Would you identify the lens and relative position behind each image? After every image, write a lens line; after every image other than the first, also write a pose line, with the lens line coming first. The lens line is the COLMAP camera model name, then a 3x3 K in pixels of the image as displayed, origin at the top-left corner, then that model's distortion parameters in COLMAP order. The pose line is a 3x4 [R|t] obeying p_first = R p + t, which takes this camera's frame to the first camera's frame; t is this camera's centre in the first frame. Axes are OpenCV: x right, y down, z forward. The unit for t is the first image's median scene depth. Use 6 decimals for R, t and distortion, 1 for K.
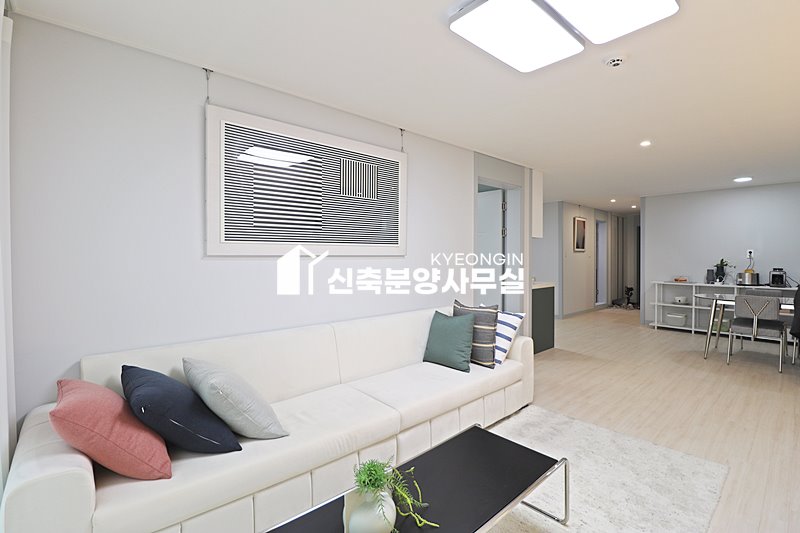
lens RADIAL K [[367.9, 0, 400.3], [0, 367.9, 259.7], [0, 0, 1]] dist [0.001684, -0.013841]
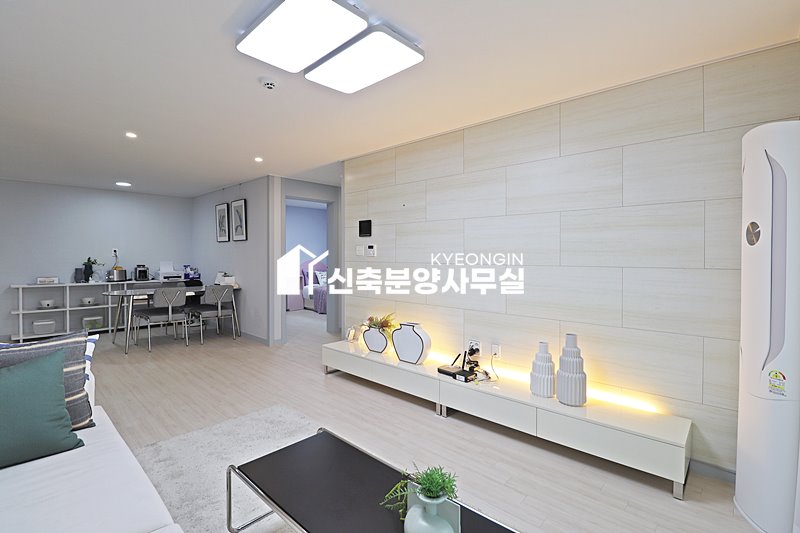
lens RADIAL K [[372.4, 0, 401.8], [0, 372.4, 258.4], [0, 0, 1]] dist [-0.000660, -0.013510]
pose [[-0.093877, -0.009137, 0.995542, -0.400811], [0.007948, 0.999919, 0.009926, -0.003946], [-0.995552, 0.008844, -0.093797, 0.457705]]
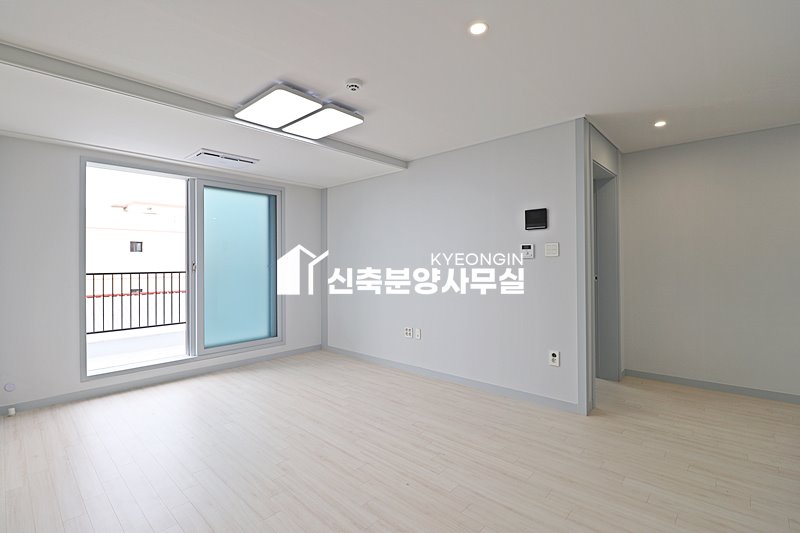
lens RADIAL K [[370.0, 0, 399.4], [0, 370.0, 260.8], [0, 0, 1]] dist [0.000488, -0.012818]
pose [[0.110894, -0.004729, -0.993821, 1.130733], [-0.005018, 0.999973, -0.005318, 0.008983], [0.993820, 0.005577, 0.110868, 0.650892]]
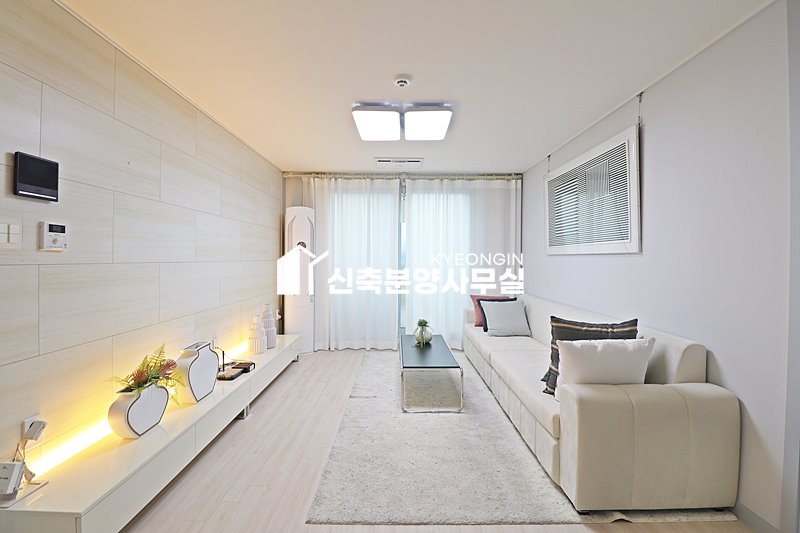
lens RADIAL K [[367.9, 0, 400.3], [0, 367.9, 259.7], [0, 0, 1]] dist [0.001684, -0.013841]
pose [[-0.663637, -0.000514, -0.748054, 0.946914], [-0.013226, 0.999852, 0.011047, 0.001280], [0.747938, 0.017225, -0.663545, 1.153124]]
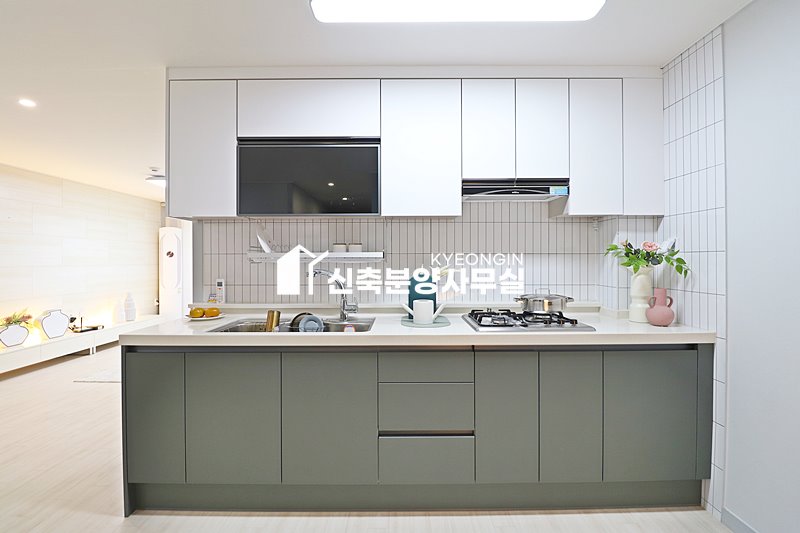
lens RADIAL K [[372.4, 0, 401.8], [0, 372.4, 258.4], [0, 0, 1]] dist [-0.000660, -0.013510]
pose [[-0.666041, -0.000588, -0.745915, 0.817967], [-0.003209, 0.999993, 0.002077, -0.017786], [0.745908, 0.003777, -0.666038, 2.322470]]
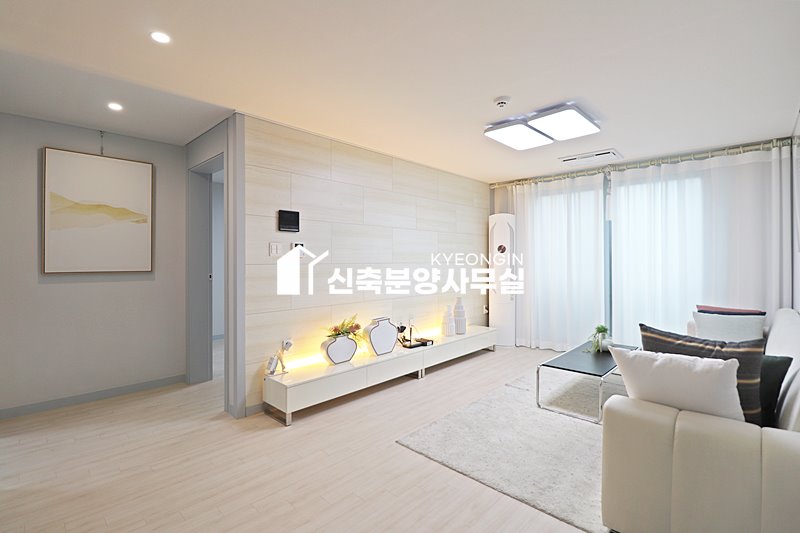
lens RADIAL K [[370.0, 0, 399.4], [0, 370.0, 260.8], [0, 0, 1]] dist [0.000488, -0.012818]
pose [[-0.997155, 0.002948, -0.075322, 0.683260], [0.001993, 0.999917, 0.012757, -0.001419], [0.075353, 0.012571, -0.997078, 1.486665]]
